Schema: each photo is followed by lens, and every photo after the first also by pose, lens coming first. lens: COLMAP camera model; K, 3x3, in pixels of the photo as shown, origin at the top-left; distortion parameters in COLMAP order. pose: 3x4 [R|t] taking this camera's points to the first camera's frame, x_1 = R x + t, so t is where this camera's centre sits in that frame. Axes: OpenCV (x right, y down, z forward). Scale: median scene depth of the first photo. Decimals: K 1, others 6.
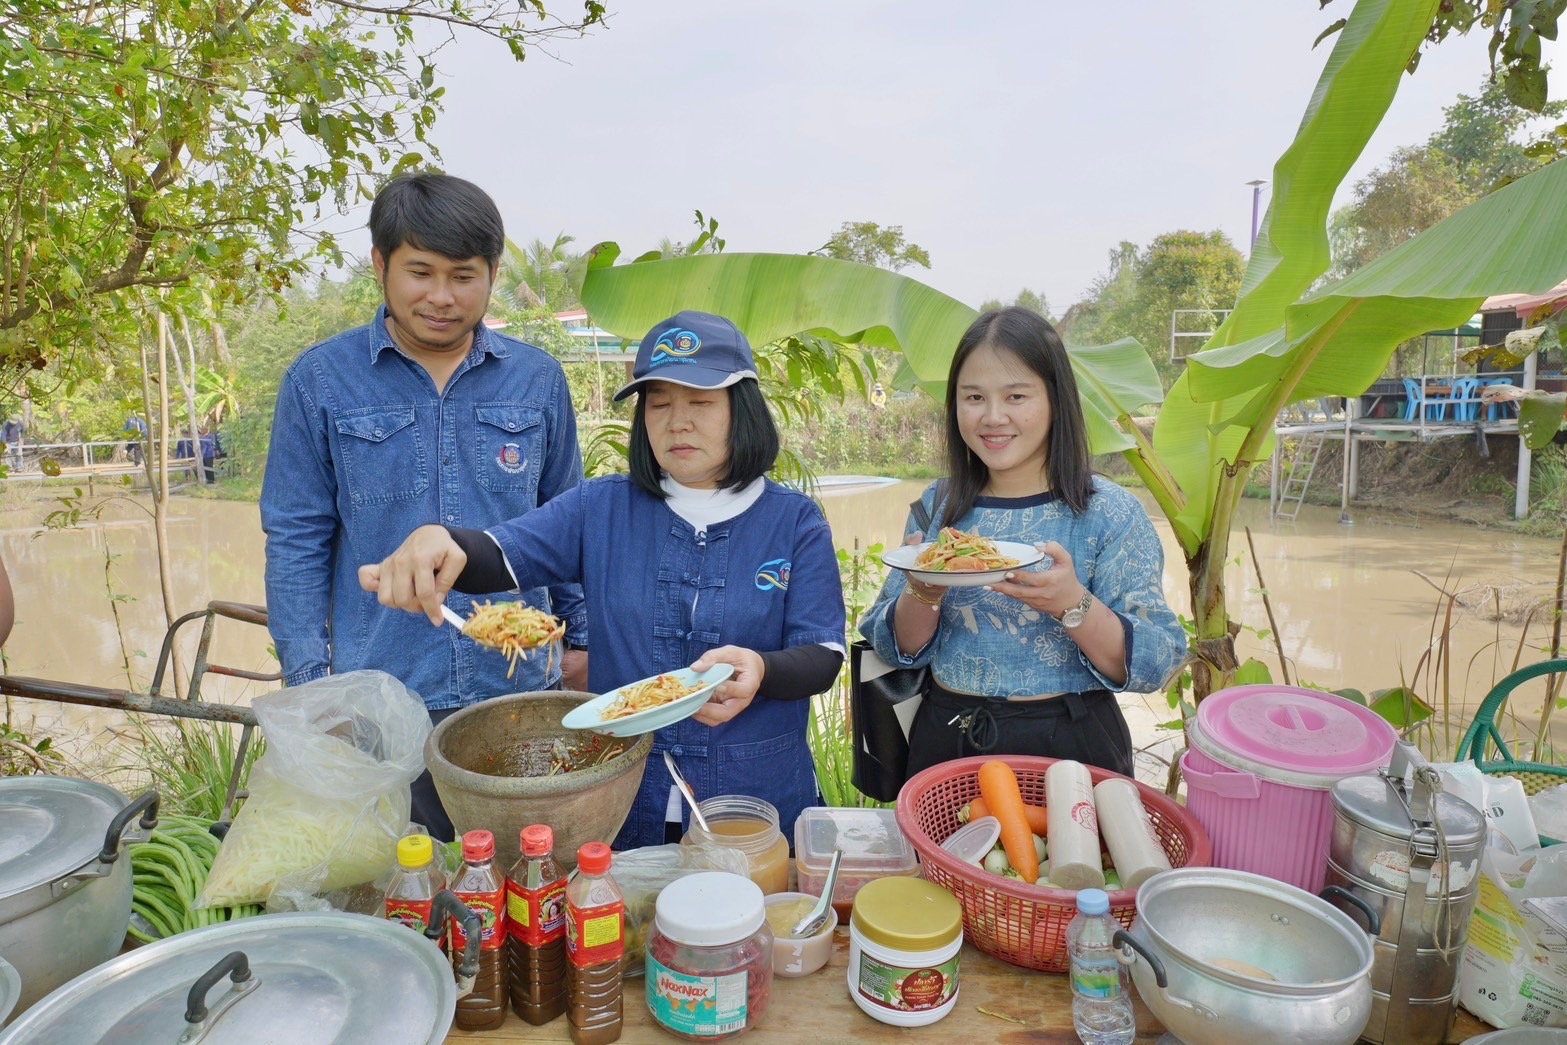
lens RADIAL K [[1034.3, 0, 782.1], [0, 1034.3, 544.7], [0, 0, 1]] dist [0.000049, -0.000684]
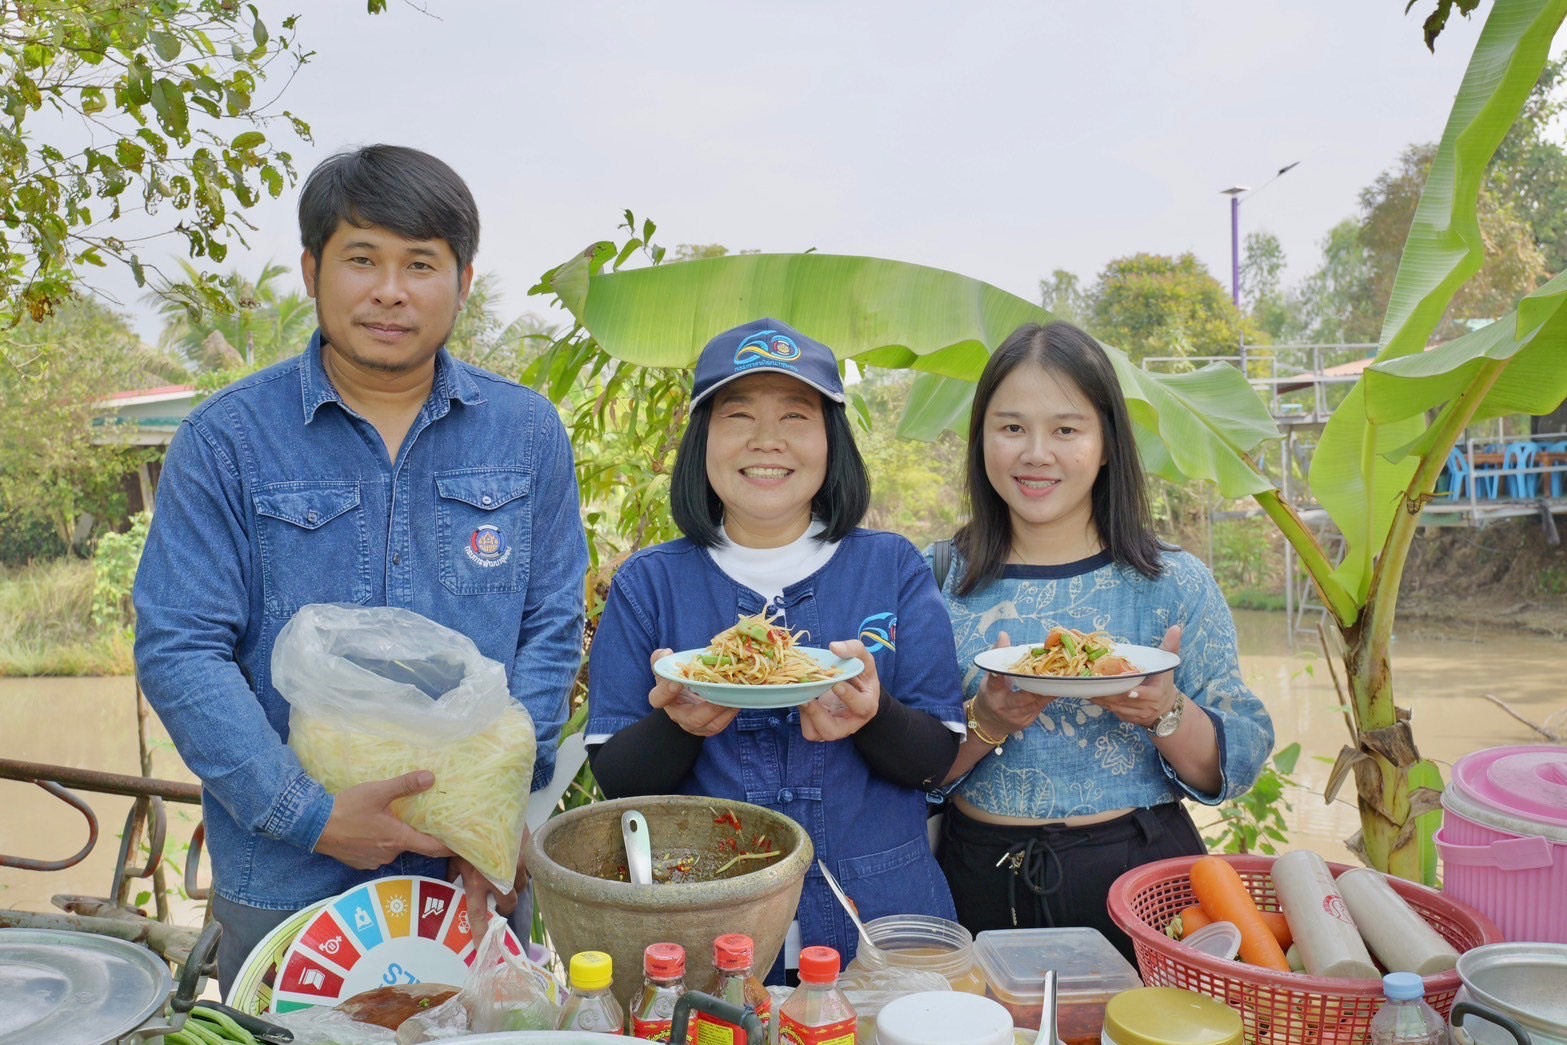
lens RADIAL K [[1489.6, 0, 783.4], [0, 1489.6, 559.2], [0, 0, 1]] dist [-0.001129, 0.000000]
pose [[0.992124, -0.028992, 0.121862, -0.108209], [0.040335, 0.994972, -0.091674, 0.030683], [-0.118591, 0.095867, 0.988304, -0.051379]]
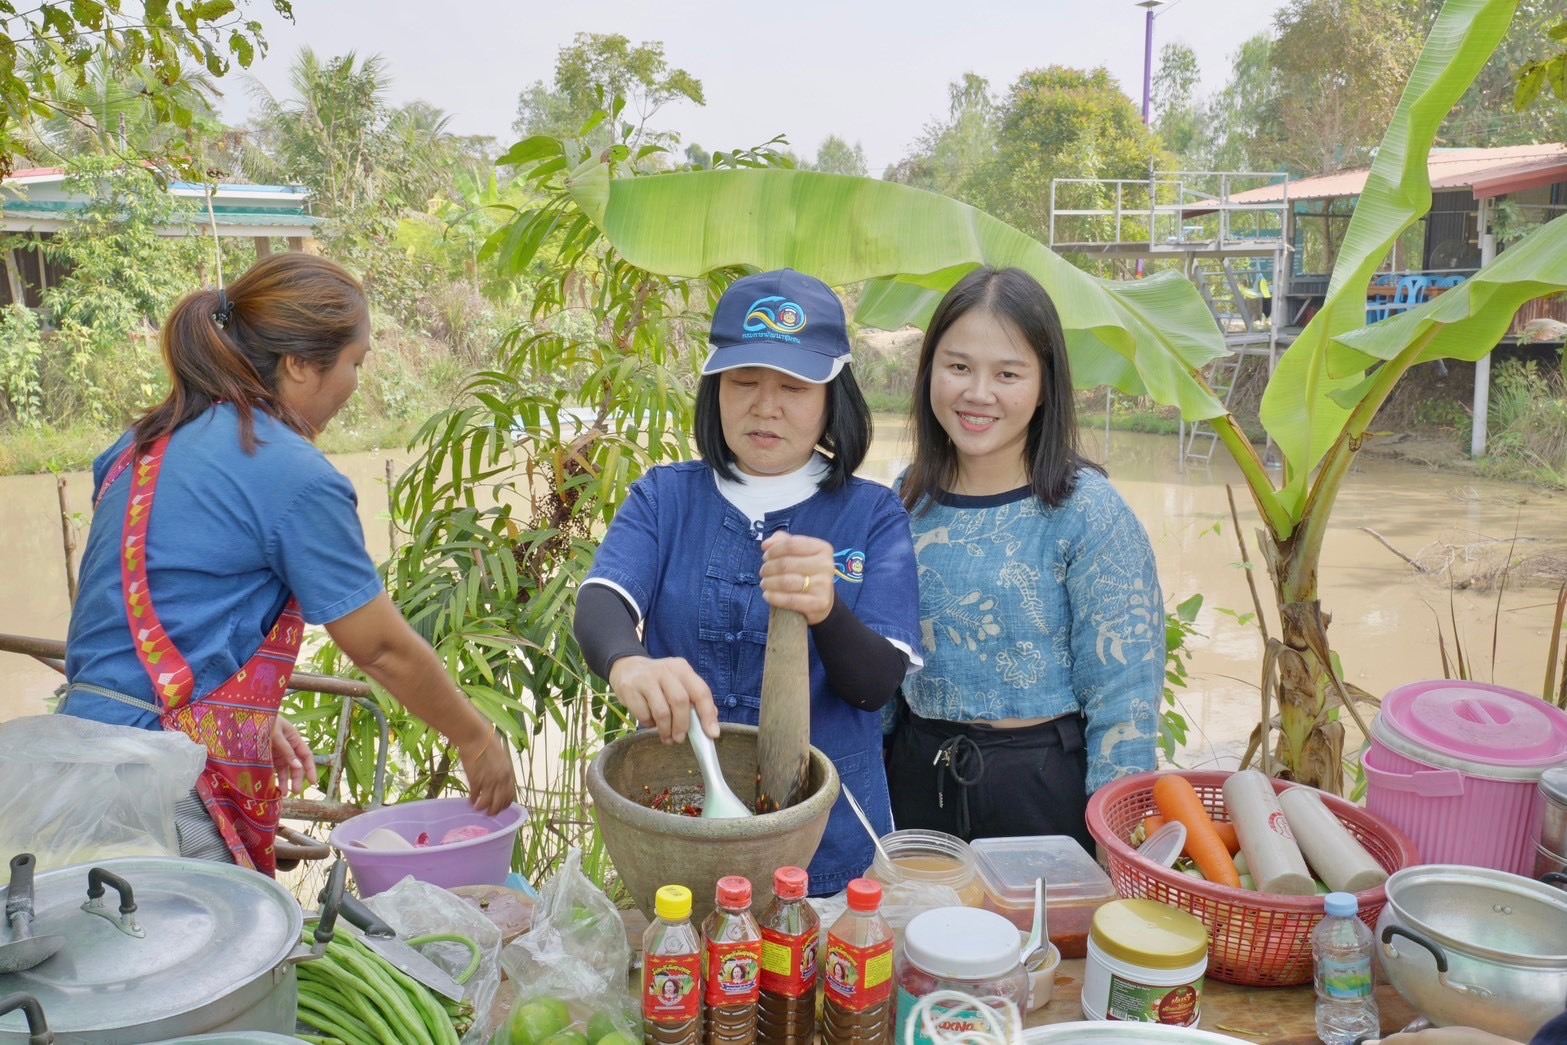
lens RADIAL K [[1489.6, 0, 794.4], [0, 1489.6, 562.8], [0, 0, 1]] dist [-0.001129, 0.000000]
pose [[0.980669, -0.028986, 0.193515, -0.158569], [0.021589, 0.998957, 0.040223, -0.017159], [-0.194479, -0.035267, 0.980272, -0.095438]]
